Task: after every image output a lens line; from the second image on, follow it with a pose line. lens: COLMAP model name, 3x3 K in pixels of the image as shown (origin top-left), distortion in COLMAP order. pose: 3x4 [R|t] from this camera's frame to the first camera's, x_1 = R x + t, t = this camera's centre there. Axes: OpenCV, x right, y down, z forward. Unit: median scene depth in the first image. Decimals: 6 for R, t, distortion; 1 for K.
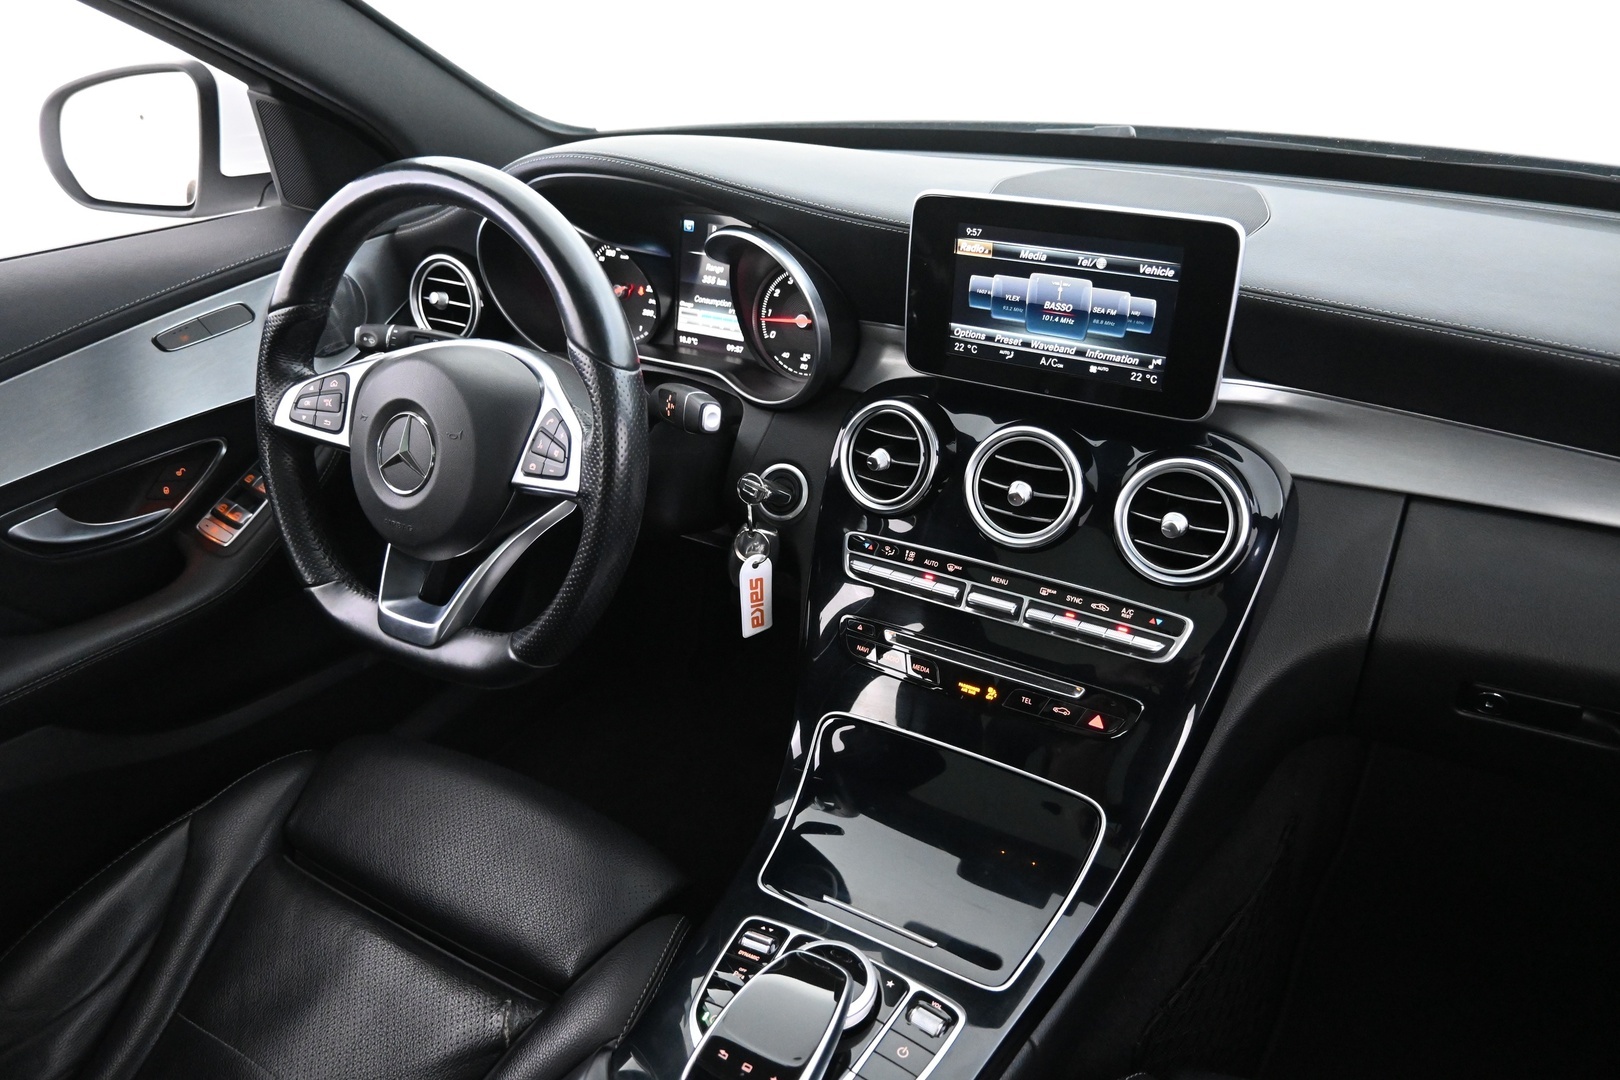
lens RADIAL K [[1110.8, 0, 810.9], [0, 1110.8, 540.6], [0, 0, 1]] dist [-0.001330, -0.000735]
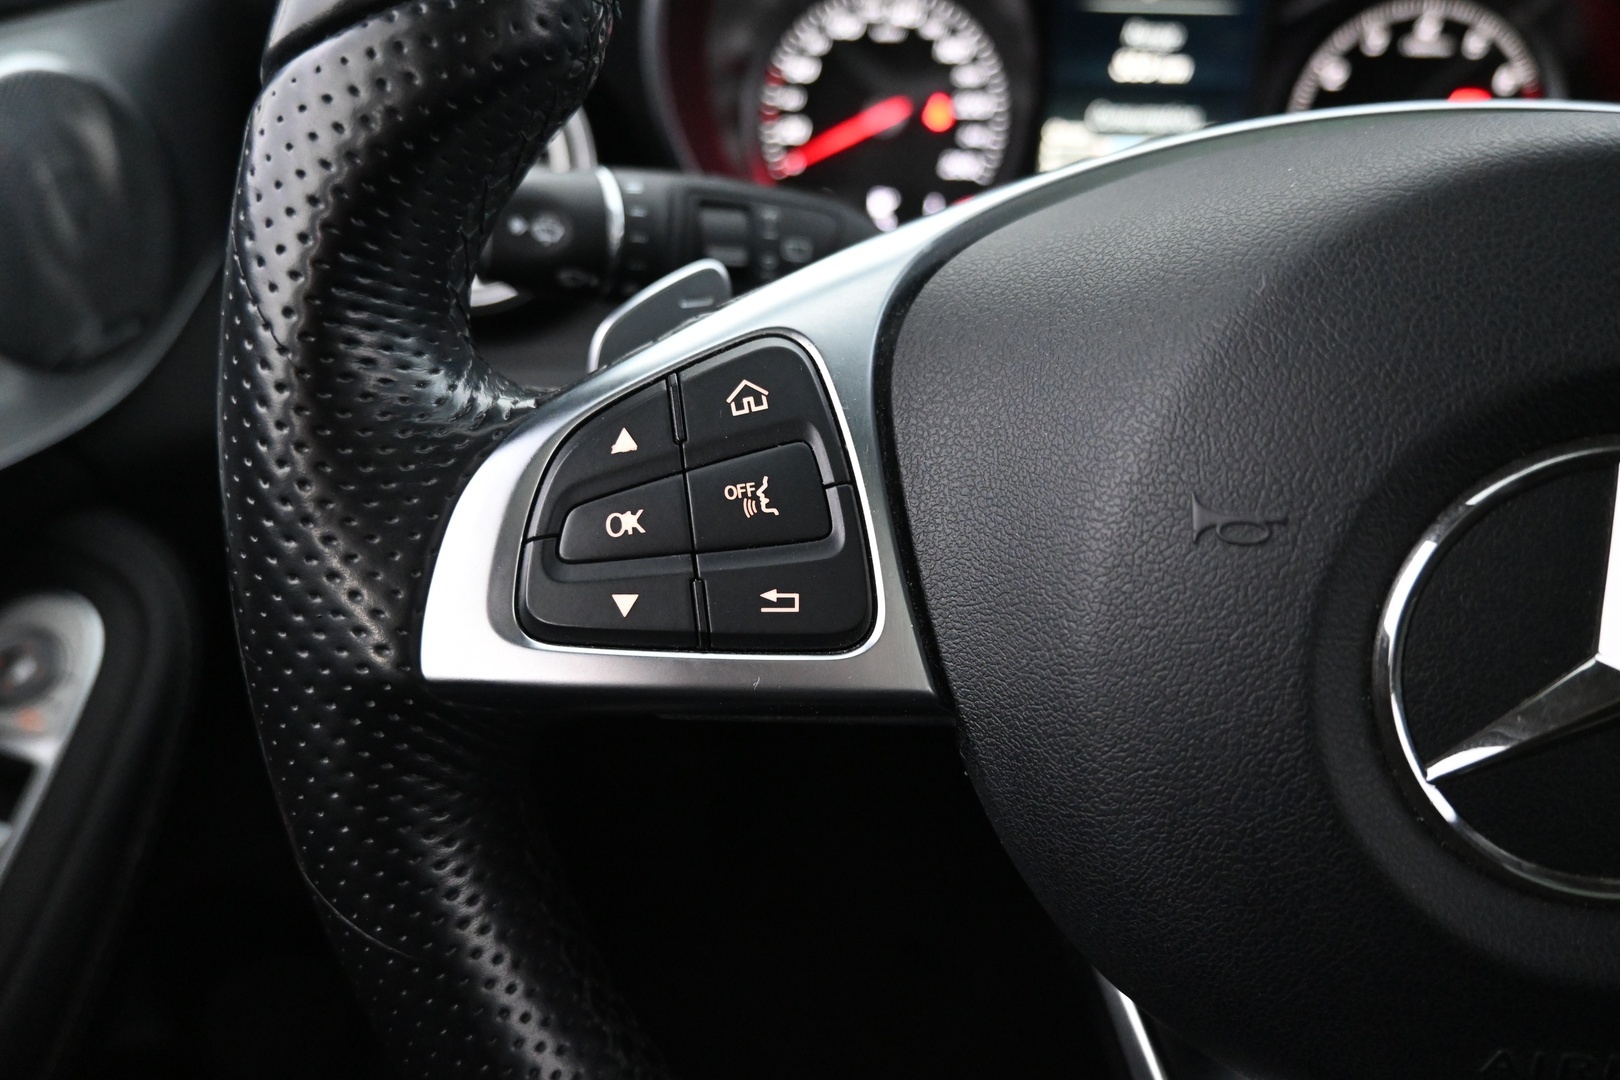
lens RADIAL K [[1145.7, 0, 847.7], [0, 1145.7, 541.5], [0, 0, 1]] dist [-0.009067, -0.002736]
pose [[0.870936, -0.204924, 0.446627, -0.553757], [0.205130, 0.977532, 0.048508, -0.133624], [-0.446533, 0.049369, 0.893404, 0.882642]]
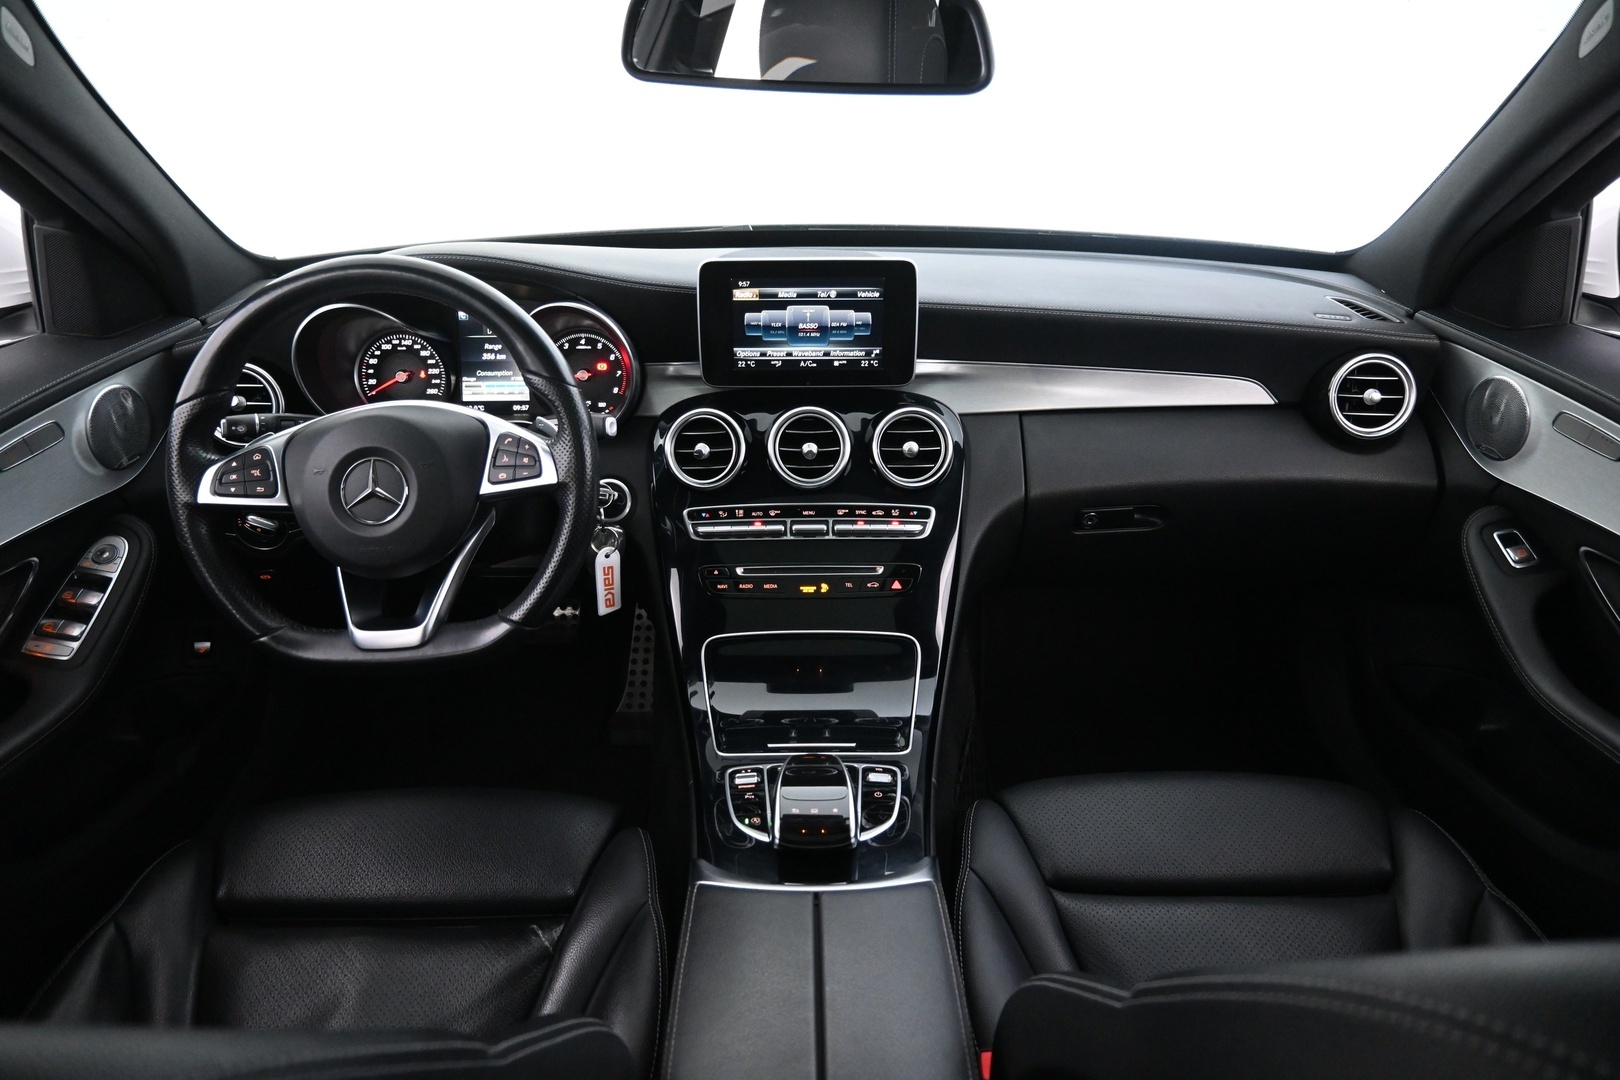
lens RADIAL K [[1132.7, 0, 813.9], [0, 1132.7, 542.9], [0, 0, 1]] dist [0.004437, -0.001797]
pose [[0.858861, -0.183098, 0.478364, -0.557088], [0.239057, 0.969259, -0.058214, 0.166633], [-0.453000, 0.164354, 0.876230, -0.309116]]
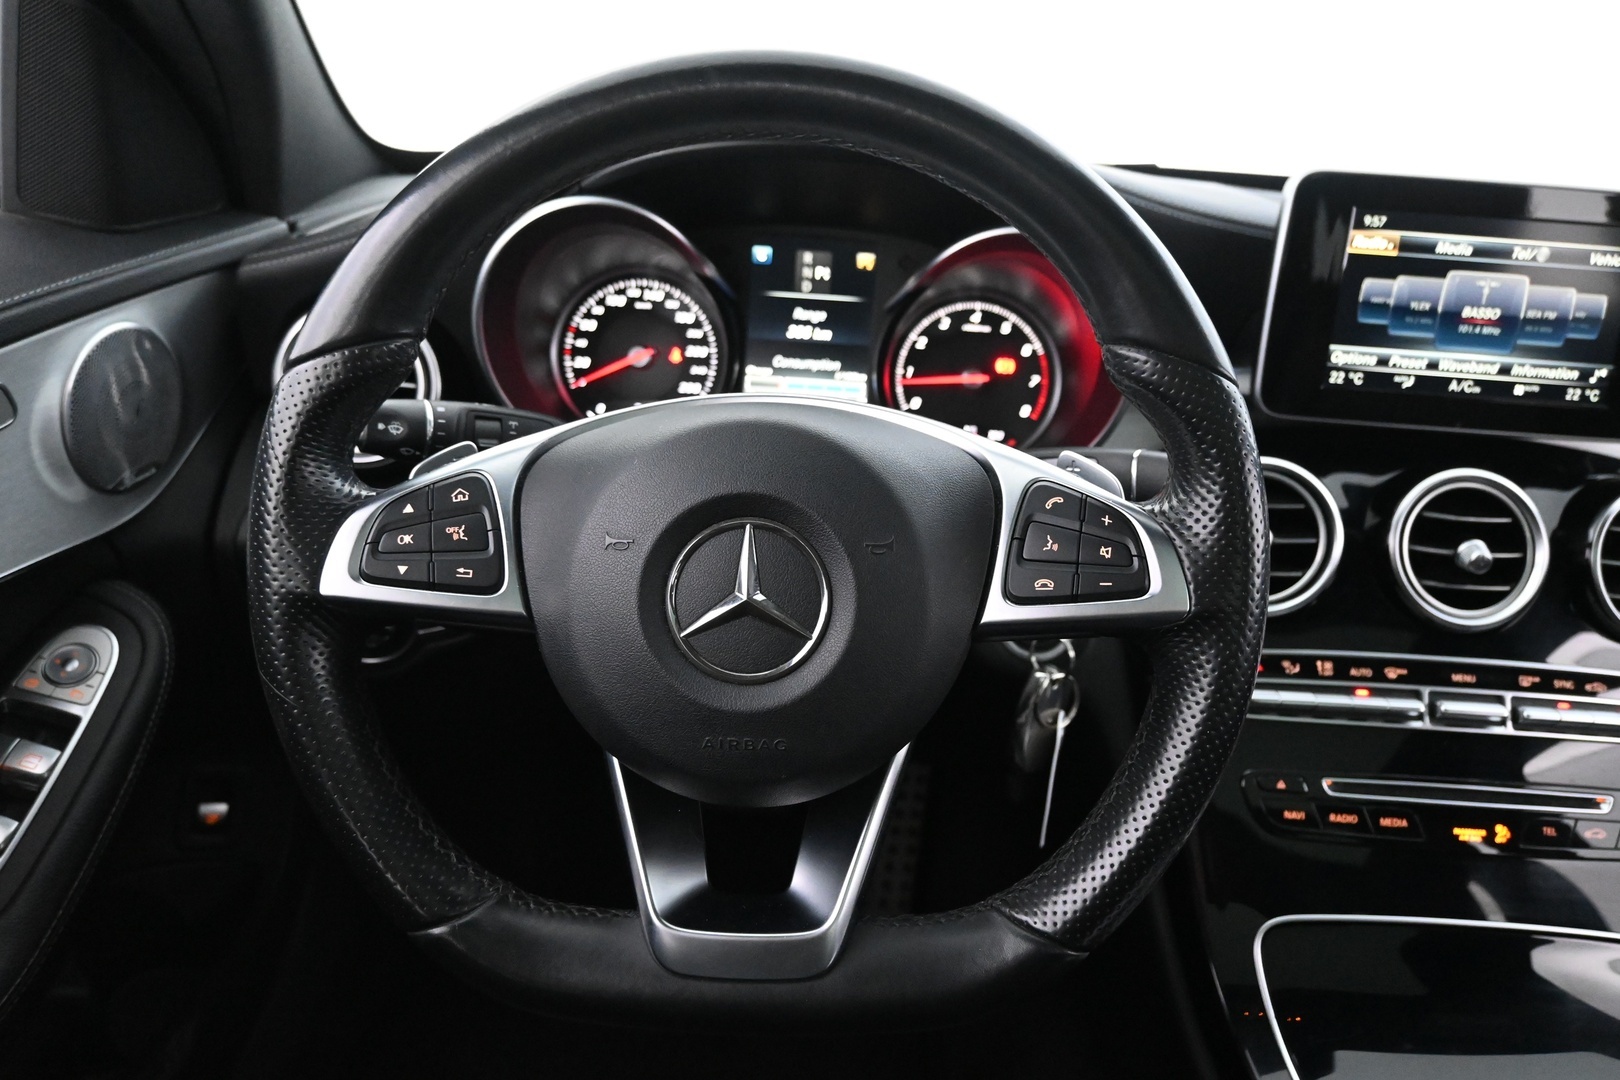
lens RADIAL K [[1243.4, 0, 804.3], [0, 1243.4, 540.5], [0, 0, 1]] dist [-0.000881, 0.000666]
pose [[0.868059, -0.093887, 0.487502, -0.618822], [0.166311, 0.980211, -0.107362, -0.038833], [-0.467775, 0.174273, 0.866496, 0.484815]]
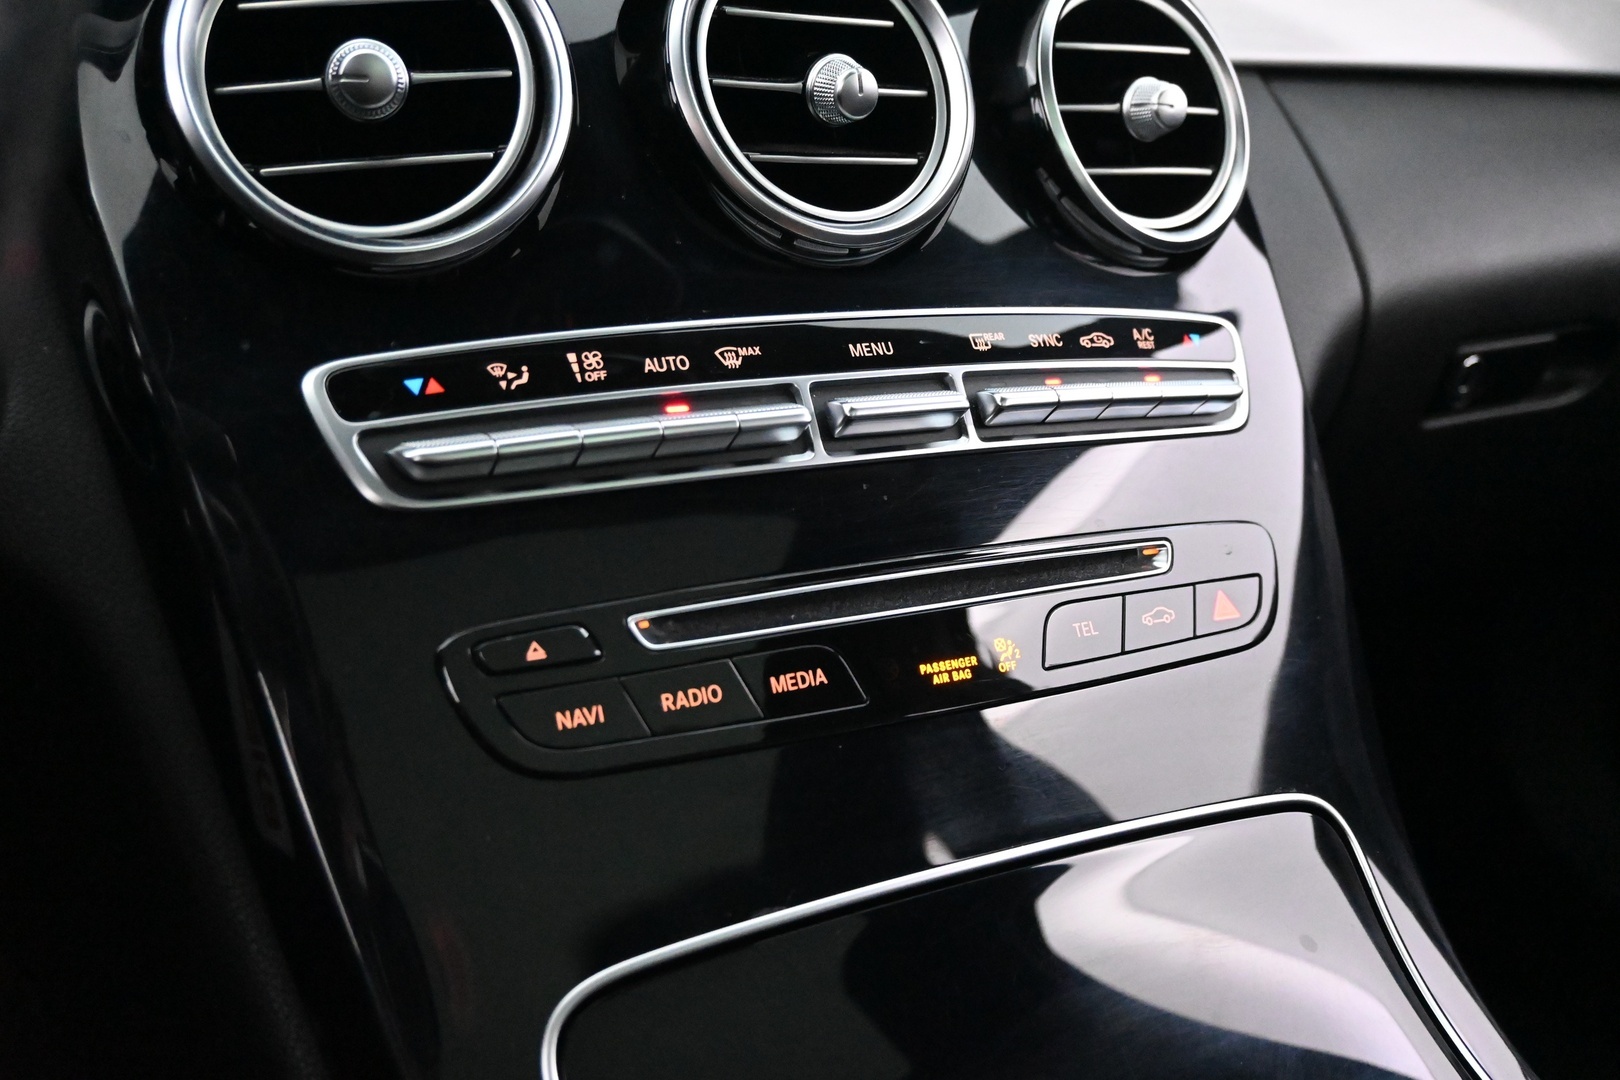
lens RADIAL K [[1487.4, 0, 807.2], [0, 1487.4, 540.3], [0, 0, 1]] dist [-0.002412, 0.000930]
pose [[0.512373, -0.211460, 0.832321, -0.239884], [0.379567, 0.925163, 0.001388, 0.084540], [-0.770326, 0.315210, 0.554292, 0.798136]]
